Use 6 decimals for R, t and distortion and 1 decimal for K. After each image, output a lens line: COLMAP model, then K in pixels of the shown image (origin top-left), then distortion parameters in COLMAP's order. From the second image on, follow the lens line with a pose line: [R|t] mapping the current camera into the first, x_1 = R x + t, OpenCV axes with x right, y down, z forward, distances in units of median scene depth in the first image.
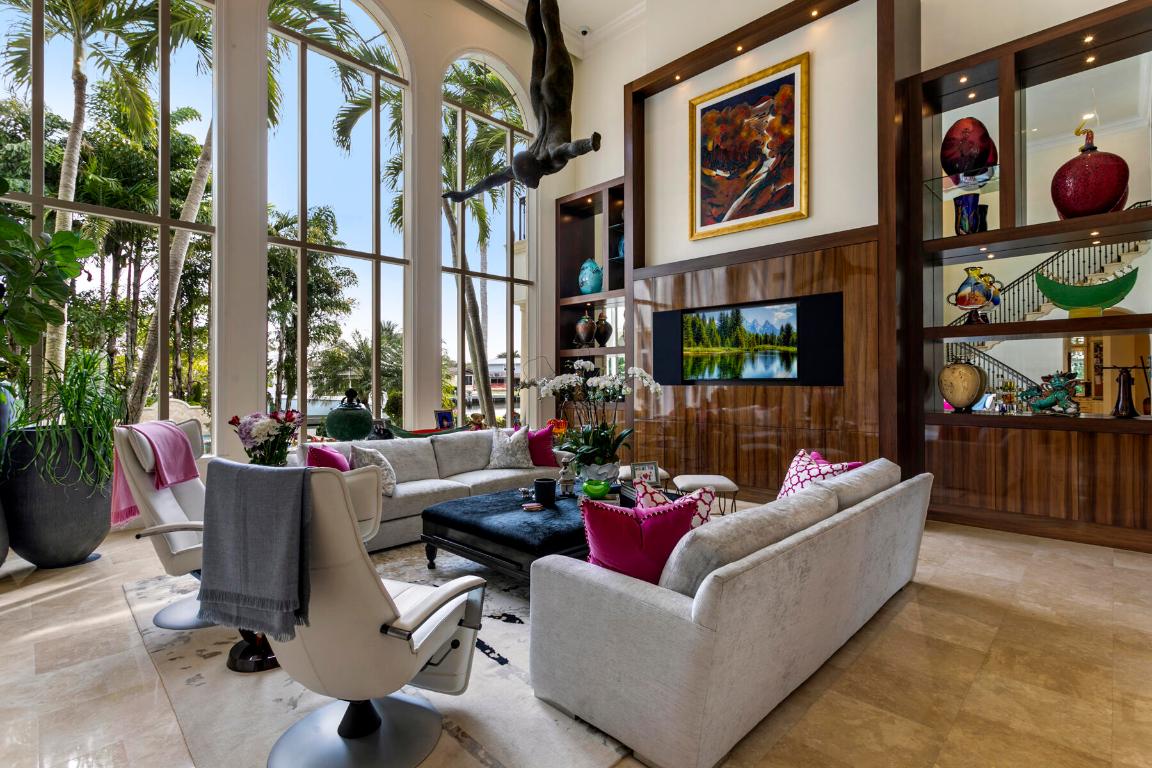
lens RADIAL K [[550.7, 0, 566.0], [0, 550.7, 379.1], [0, 0, 1]] dist [-0.001051, -0.000076]
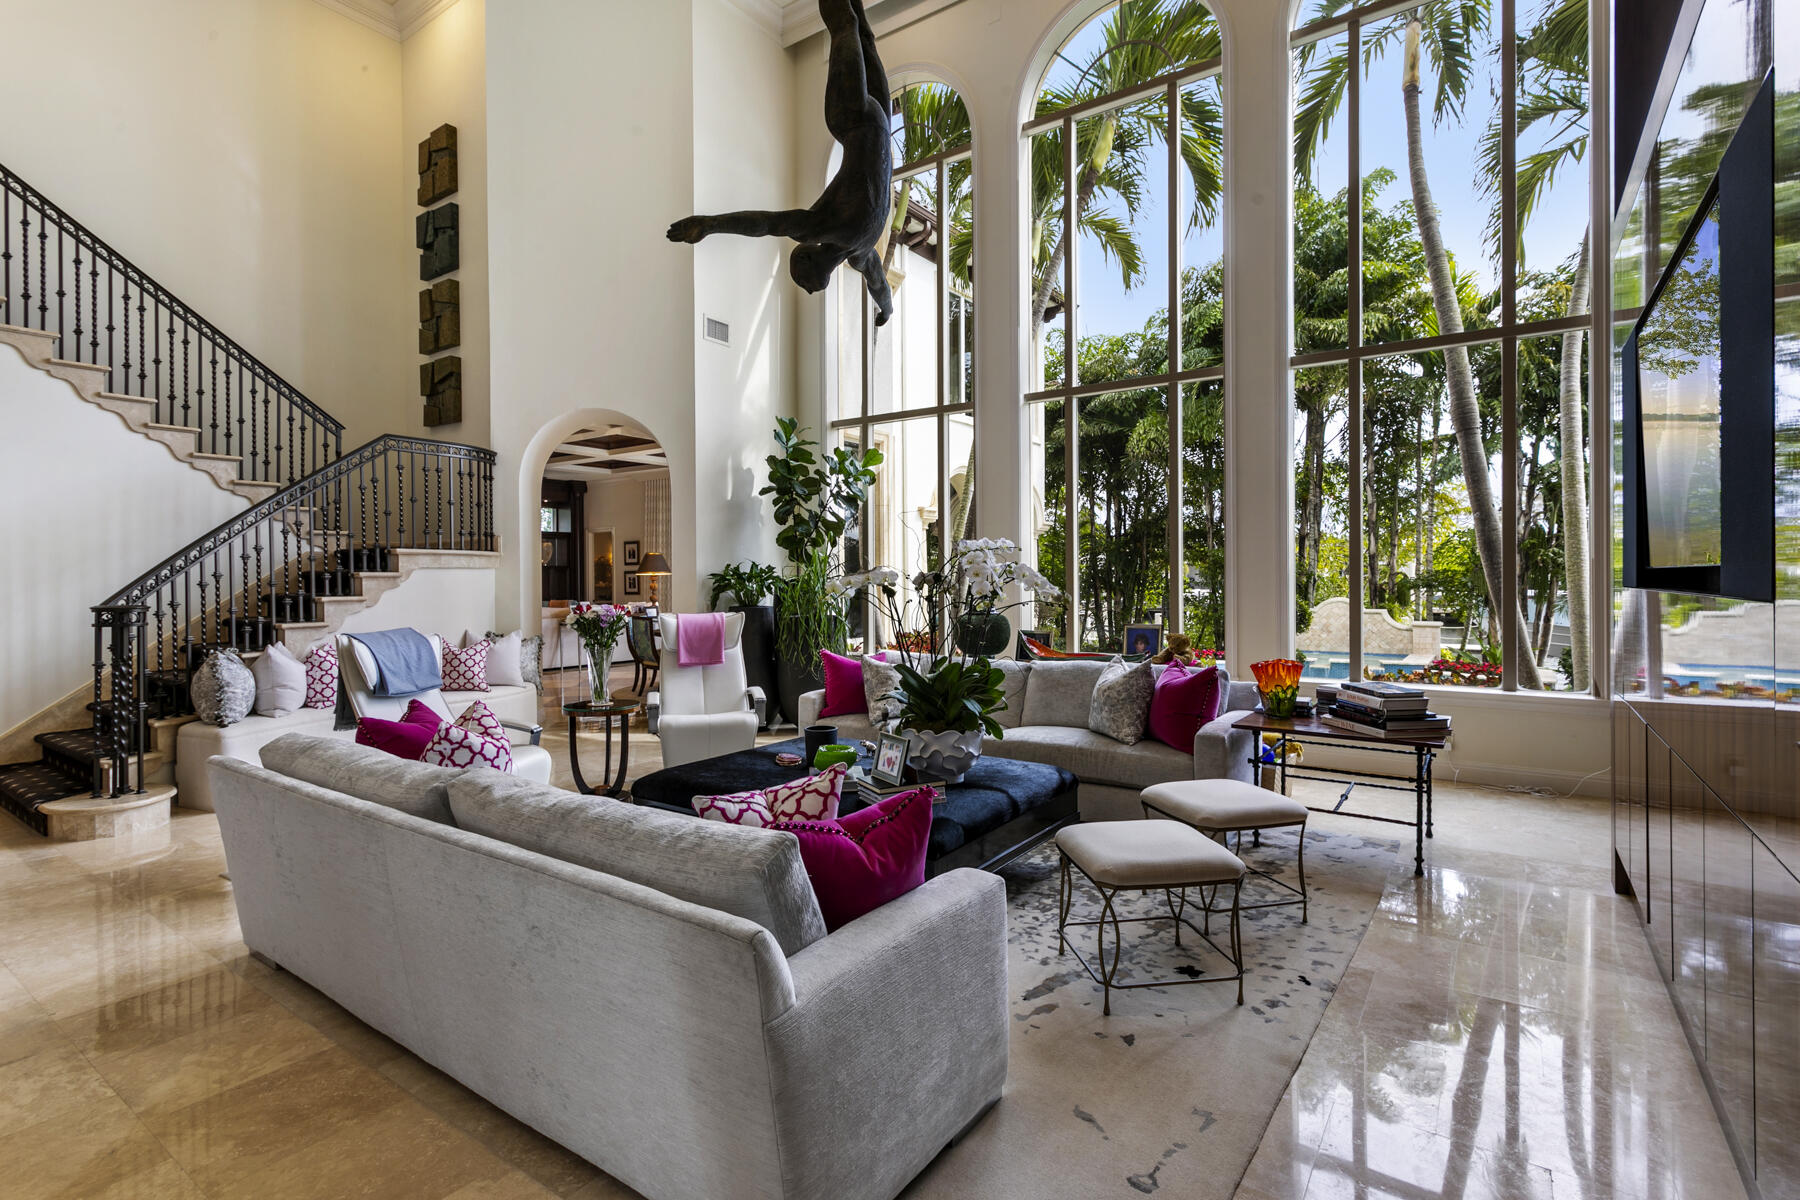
lens RADIAL K [[860.4, 0, 885.5], [0, 860.4, 591.6], [0, 0, 1]] dist [-0.001051, -0.000076]
pose [[0.172035, 0.013011, -0.985005, 1.524320], [0.005800, 0.999882, 0.014221, 0.013123], [0.985074, -0.008160, 0.171939, 1.411471]]
